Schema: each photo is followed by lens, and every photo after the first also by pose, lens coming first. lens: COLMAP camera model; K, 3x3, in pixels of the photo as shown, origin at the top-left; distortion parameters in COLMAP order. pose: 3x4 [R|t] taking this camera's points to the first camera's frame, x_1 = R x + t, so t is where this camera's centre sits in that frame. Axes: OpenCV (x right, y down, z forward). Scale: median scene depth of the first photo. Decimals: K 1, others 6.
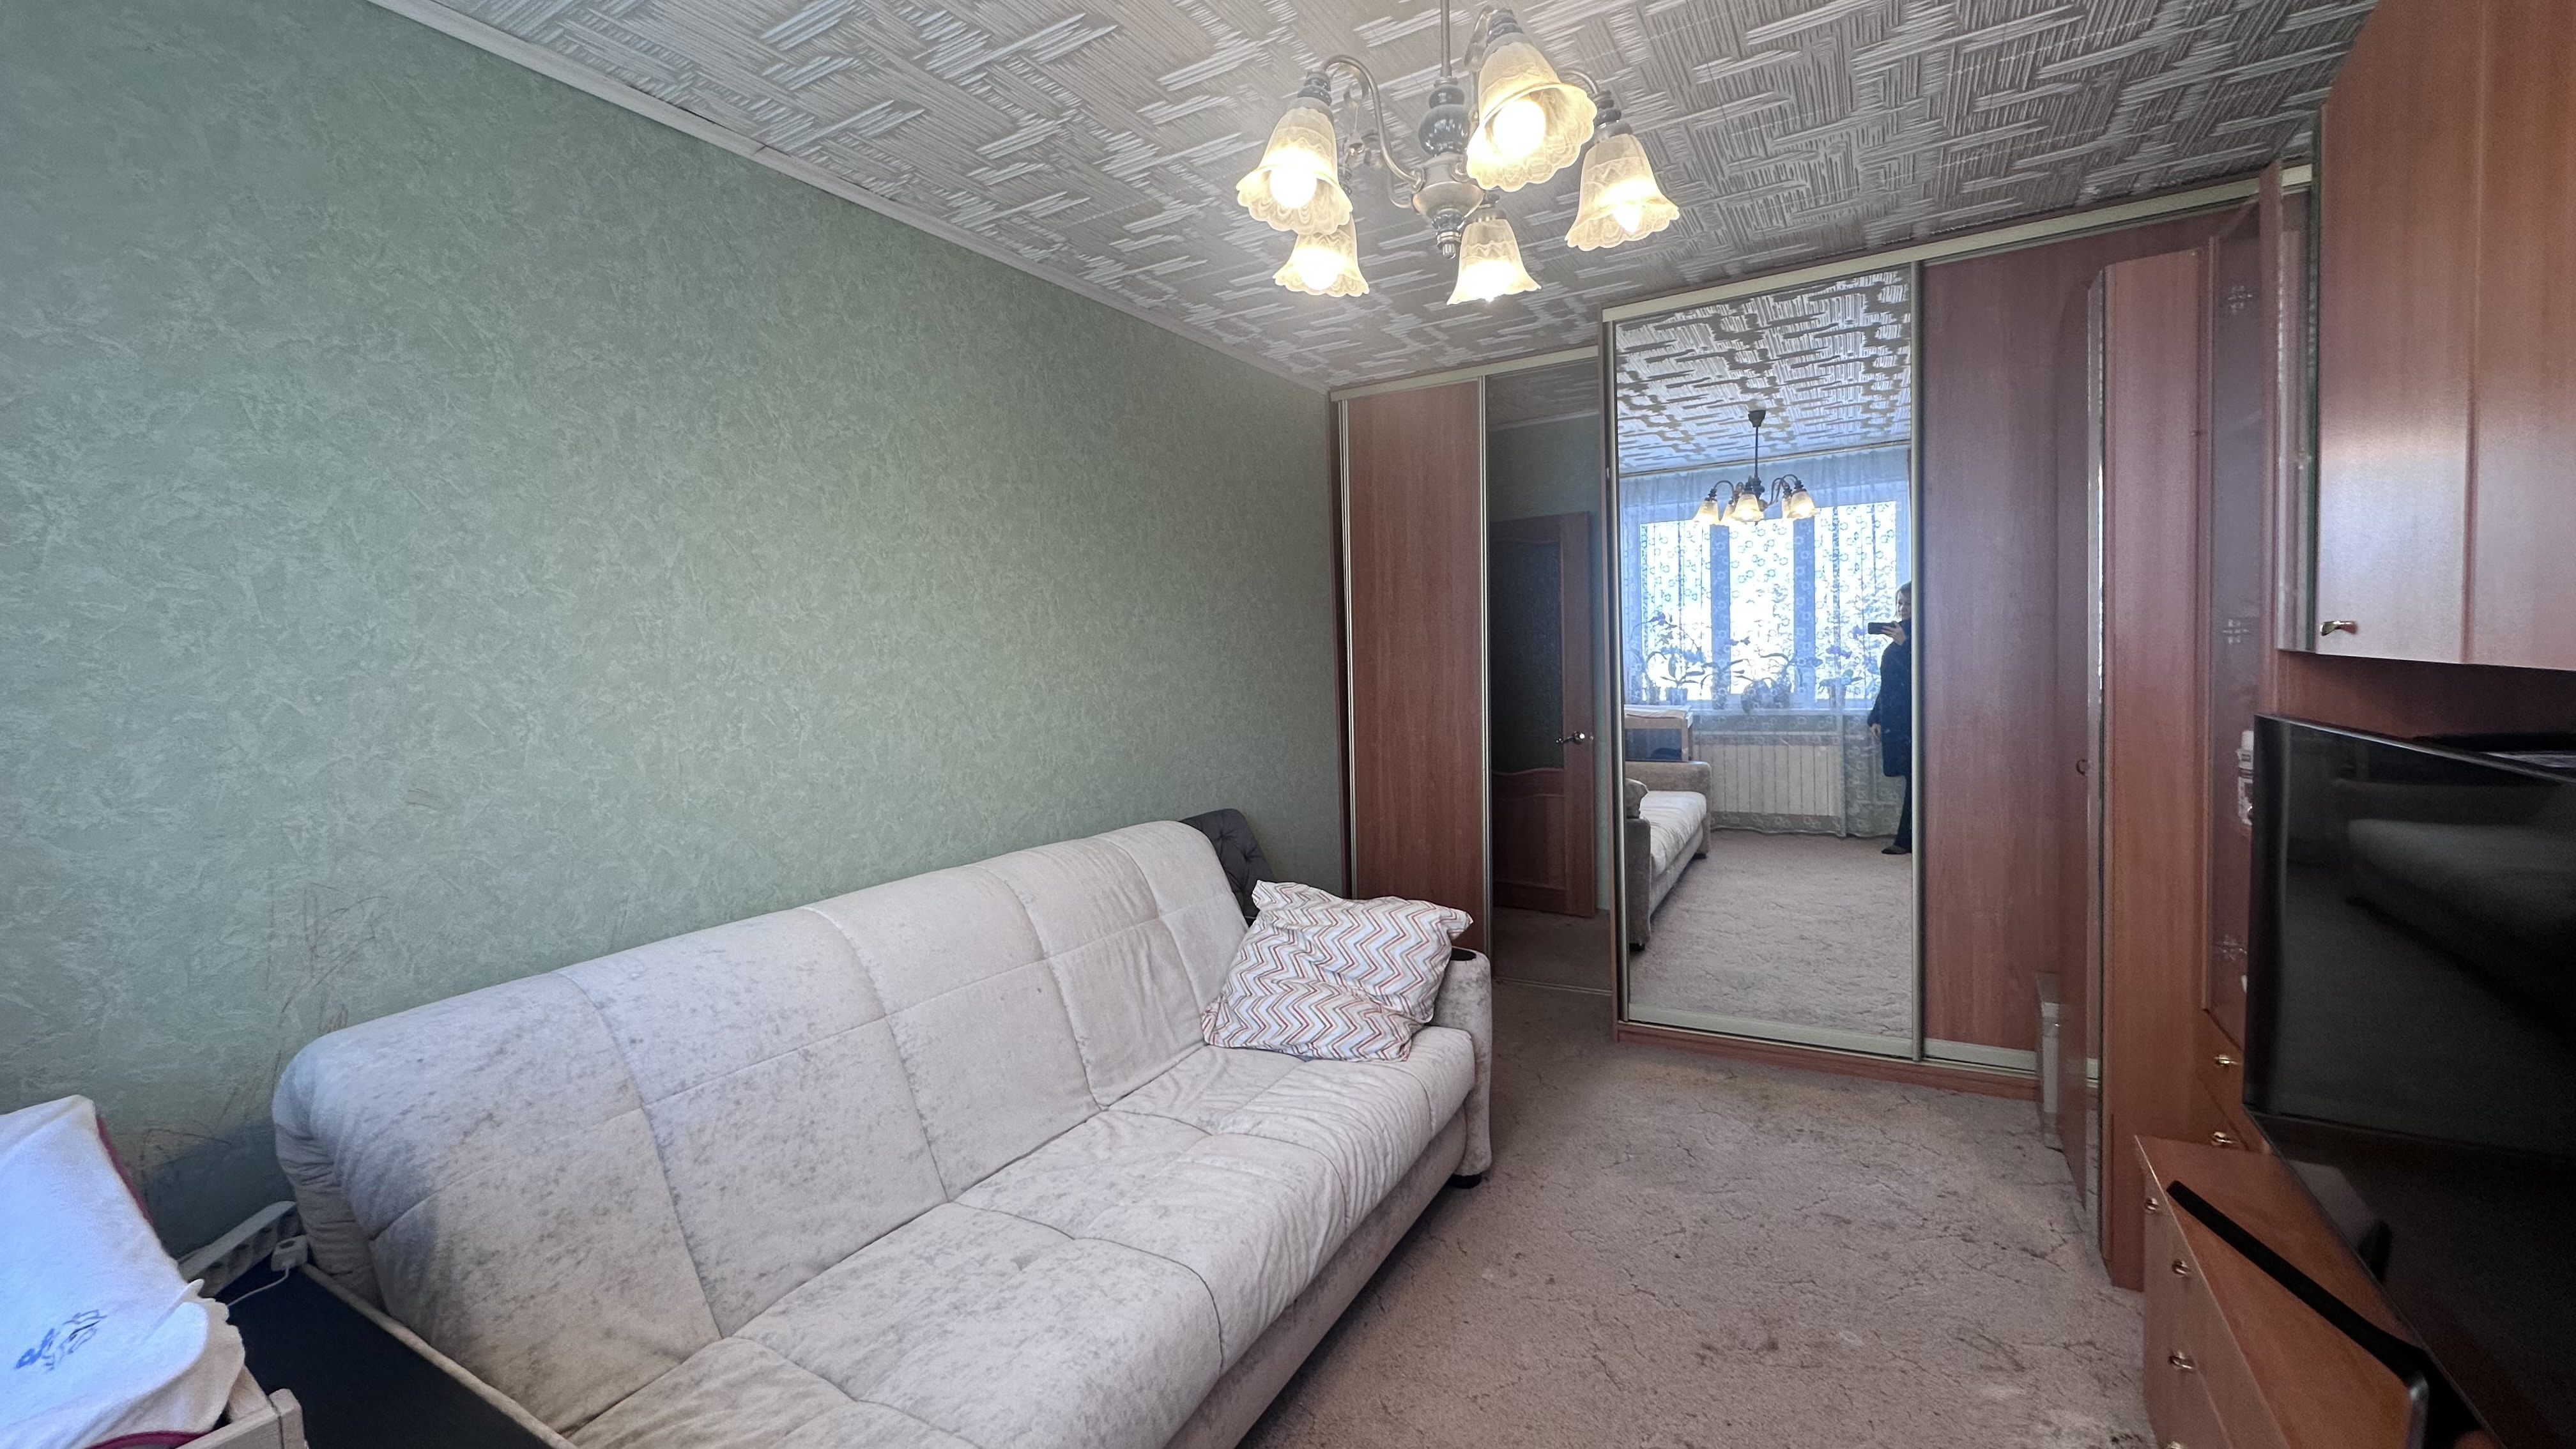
lens RADIAL K [[1023.2, 0, 1292.7], [0, 1023.2, 721.0], [0, 0, 1]] dist [-0.002968, 0.000668]
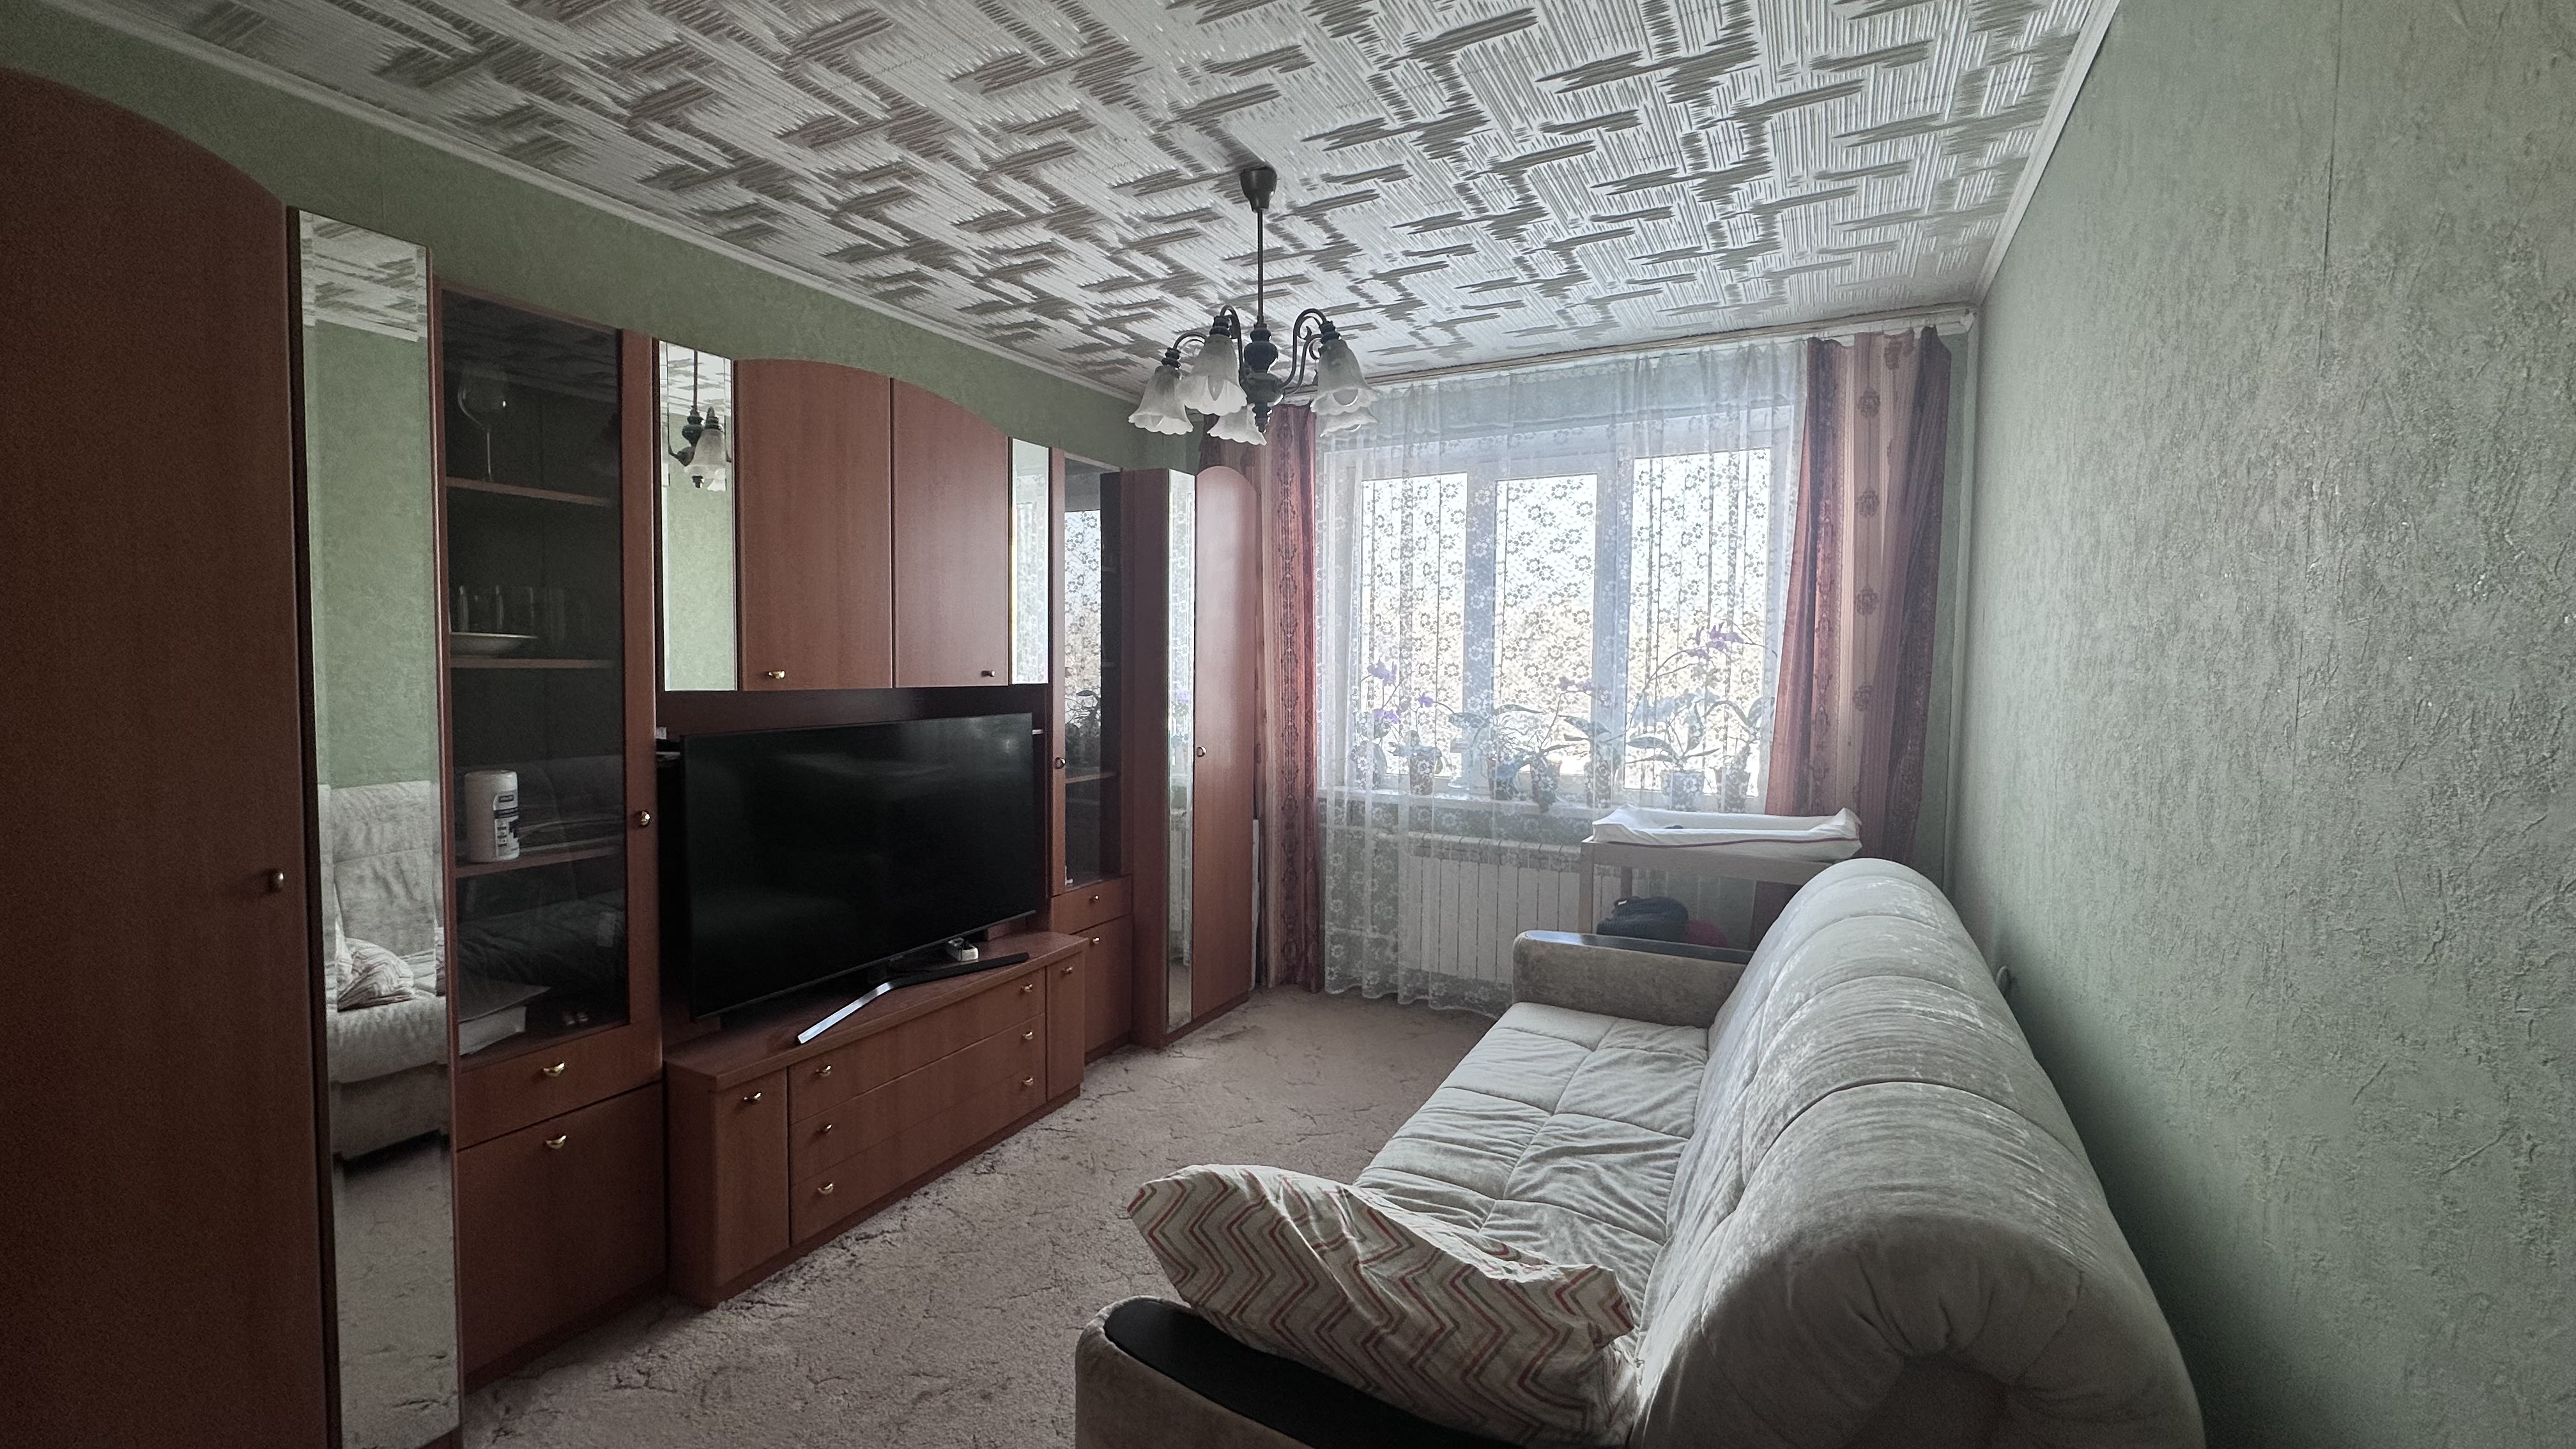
lens RADIAL K [[1023.2, 0, 1292.6], [0, 1023.2, 725.7], [0, 0, 1]] dist [-0.002968, 0.000668]
pose [[-0.998322, 0.035451, -0.045784, 0.108838], [0.029059, 0.990632, 0.133427, -0.114281], [0.050085, 0.131873, -0.990001, 1.495583]]
